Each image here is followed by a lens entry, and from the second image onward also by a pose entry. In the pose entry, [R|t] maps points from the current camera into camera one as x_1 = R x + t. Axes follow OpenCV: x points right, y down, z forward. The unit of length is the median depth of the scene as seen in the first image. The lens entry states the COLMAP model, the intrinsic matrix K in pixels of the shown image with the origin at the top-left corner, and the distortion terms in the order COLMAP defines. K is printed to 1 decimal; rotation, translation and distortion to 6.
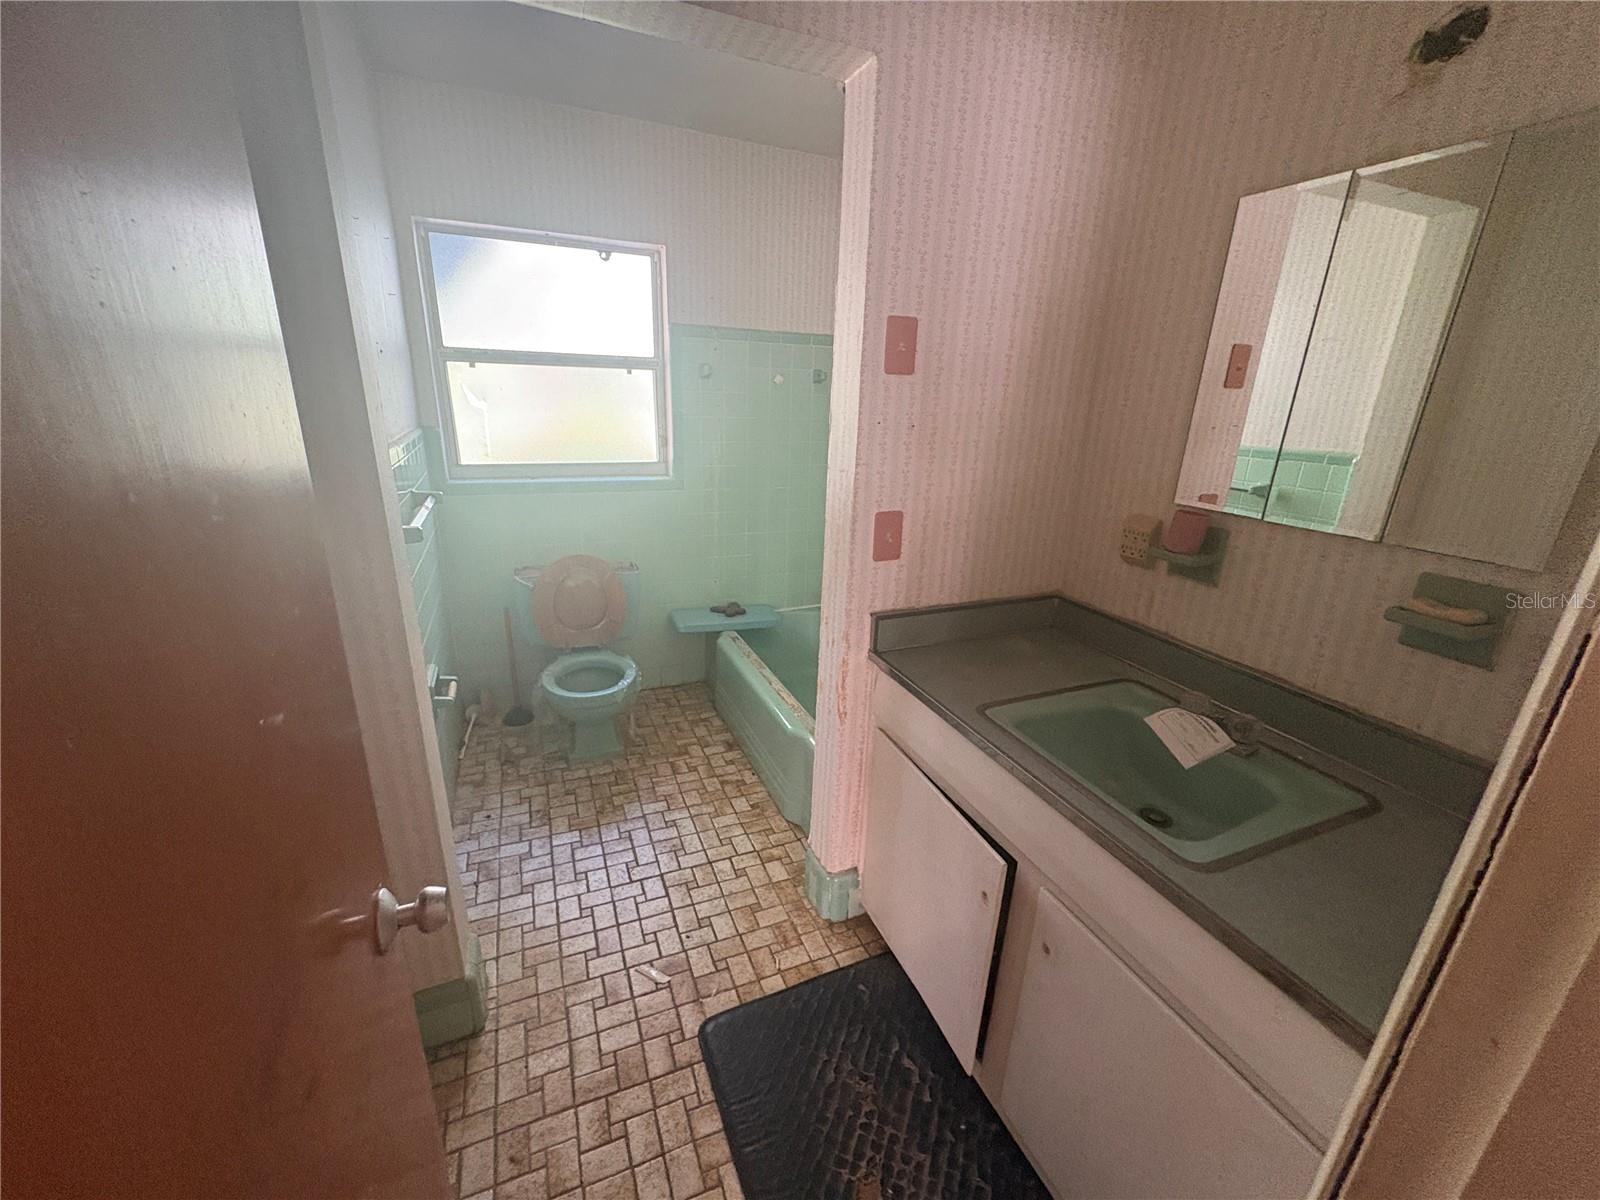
lens RADIAL K [[639.8, 0, 796.8], [0, 639.8, 602.4], [0, 0, 1]] dist [0.000512, 0.000049]
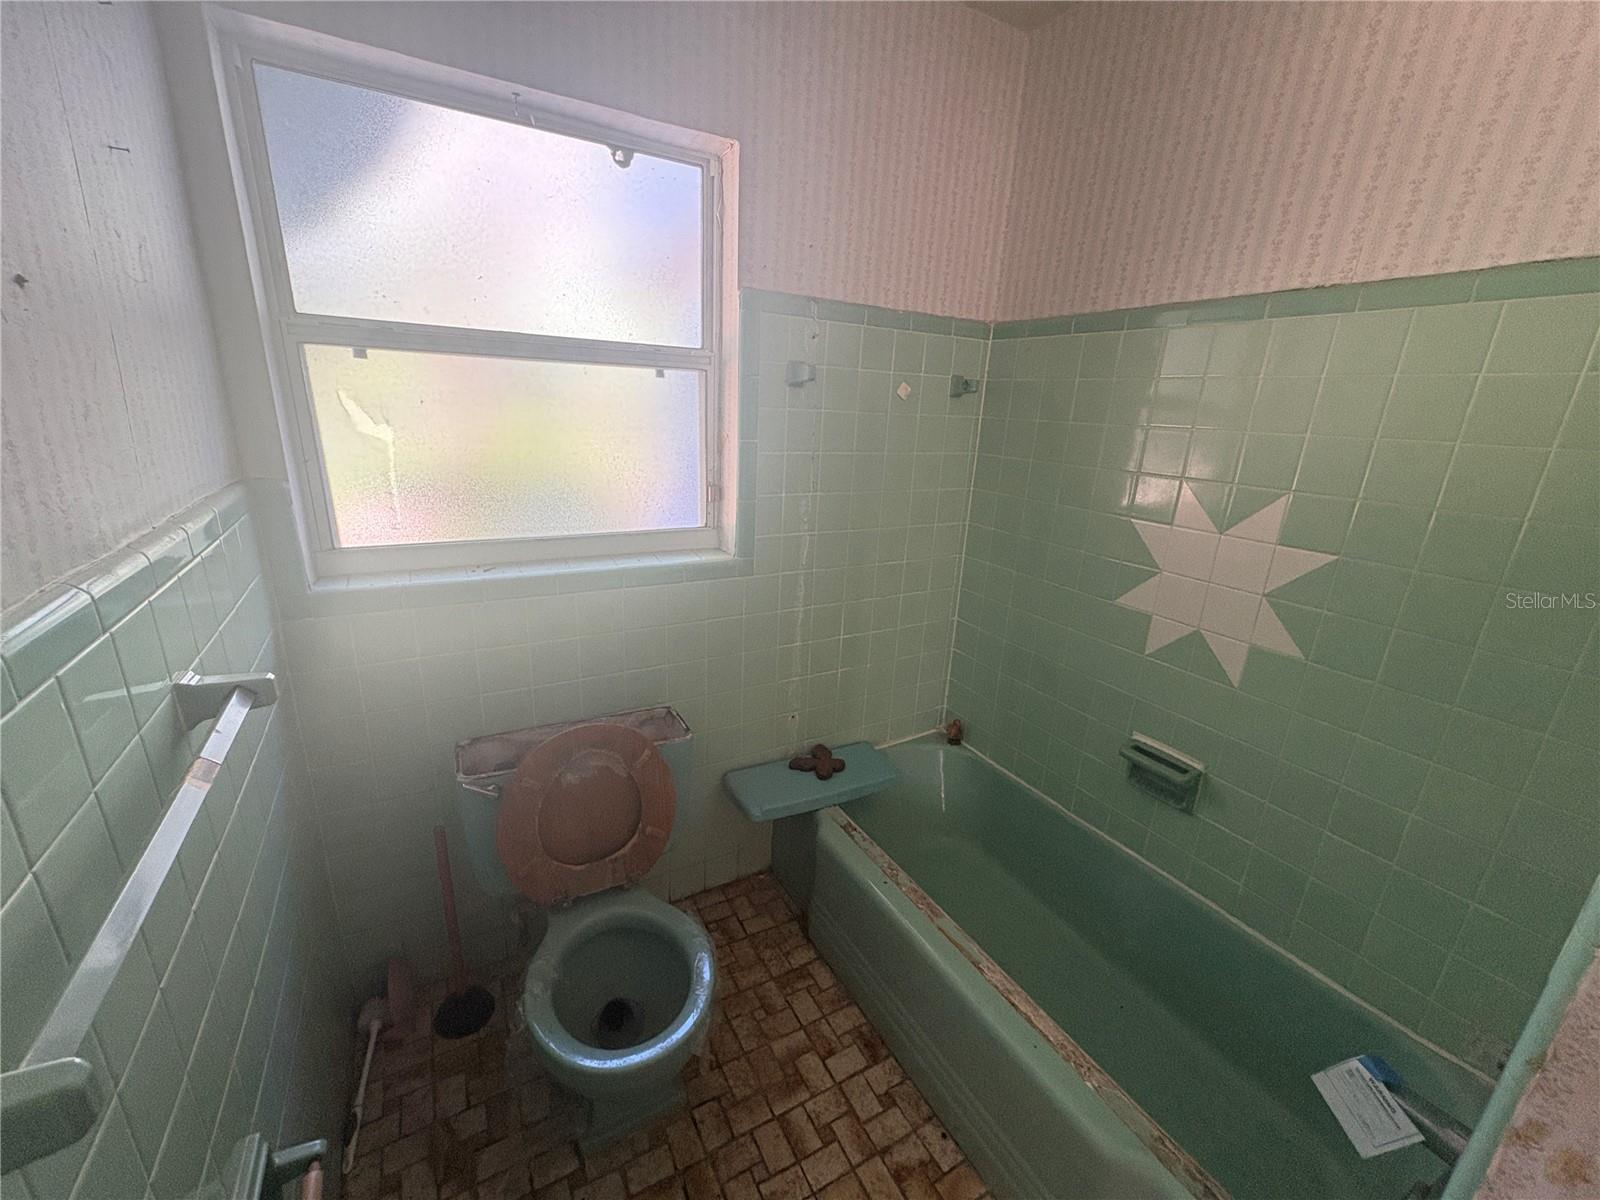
lens RADIAL K [[638.8, 0, 798.7], [0, 638.8, 601.8], [0, 0, 1]] dist [0.001248, -0.000153]
pose [[0.992747, -0.022420, 0.118116, -0.218602], [0.024146, 0.999621, -0.013198, -0.153027], [-0.117776, 0.015955, 0.992912, 0.442661]]
